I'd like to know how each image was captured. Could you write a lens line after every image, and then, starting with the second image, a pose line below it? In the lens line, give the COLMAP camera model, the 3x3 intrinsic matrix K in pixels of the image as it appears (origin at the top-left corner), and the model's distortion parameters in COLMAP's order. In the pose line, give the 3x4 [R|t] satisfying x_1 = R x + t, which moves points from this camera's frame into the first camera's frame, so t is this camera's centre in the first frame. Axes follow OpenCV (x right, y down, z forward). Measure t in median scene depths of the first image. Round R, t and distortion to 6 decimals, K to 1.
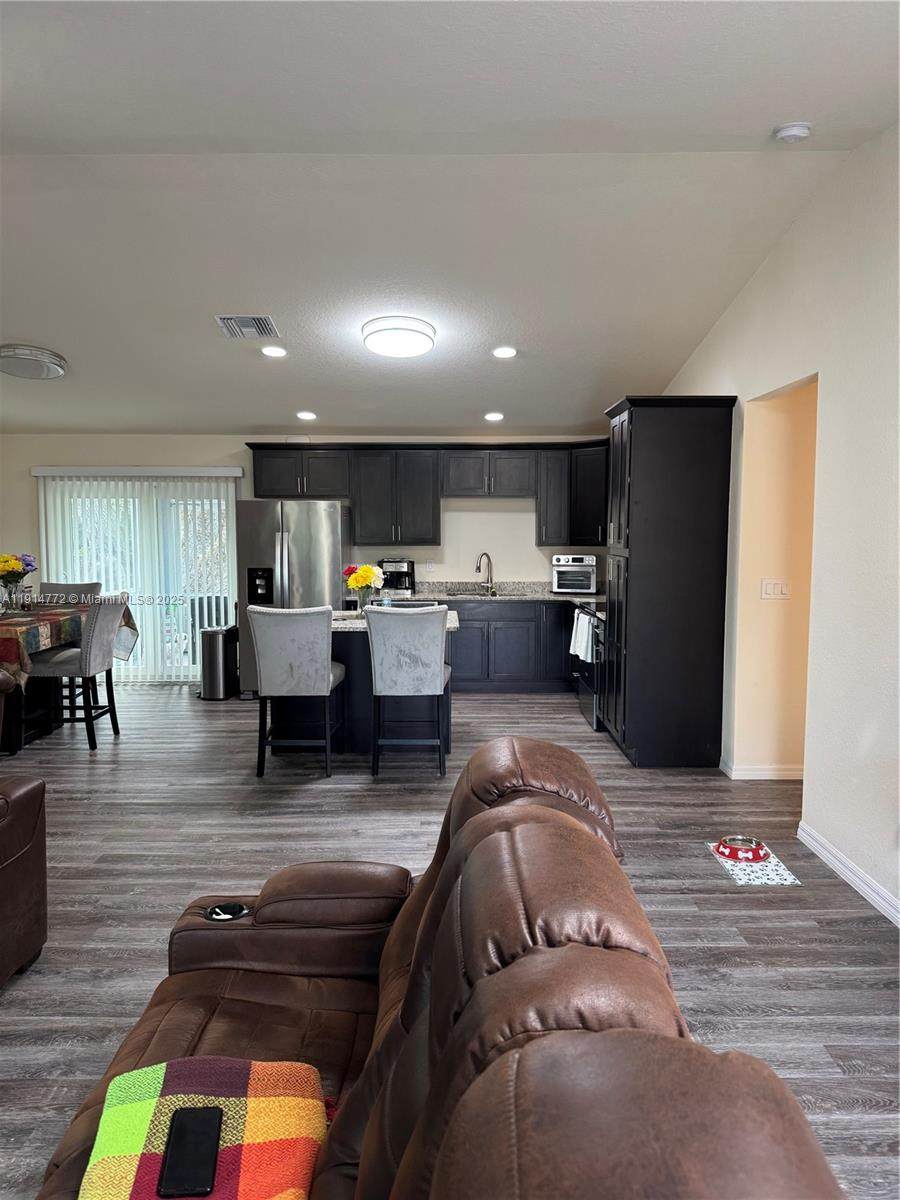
lens RADIAL K [[841.2, 0, 451.6], [0, 841.2, 601.8], [0, 0, 1]] dist [0.023755, -0.034415]
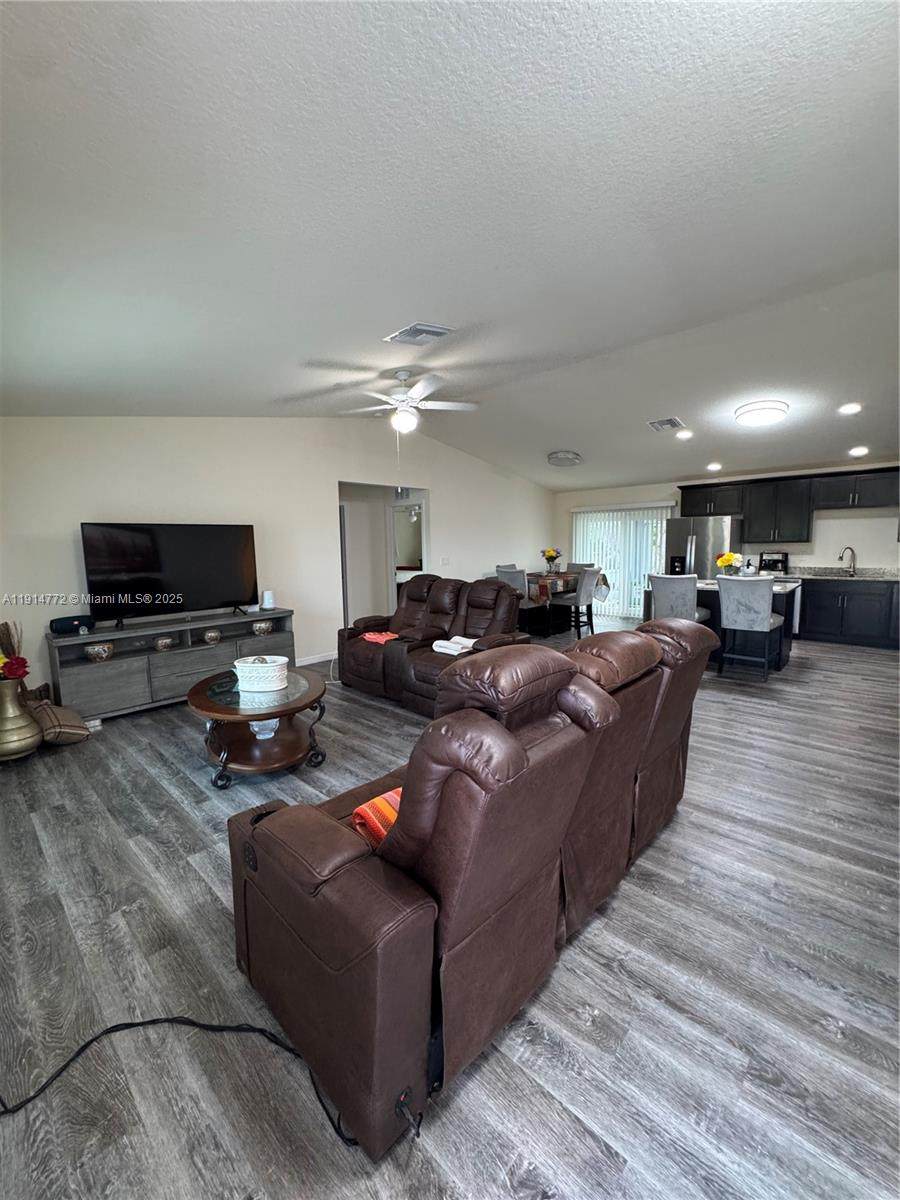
lens RADIAL K [[484.0, 0, 447.8], [0, 484.0, 596.2], [0, 0, 1]] dist [-0.002899, -0.000169]
pose [[0.726898, 0.060855, -0.684044, 0.131224], [-0.041567, 0.998139, 0.044627, 0.019687], [0.685486, -0.004006, 0.728074, -0.085169]]
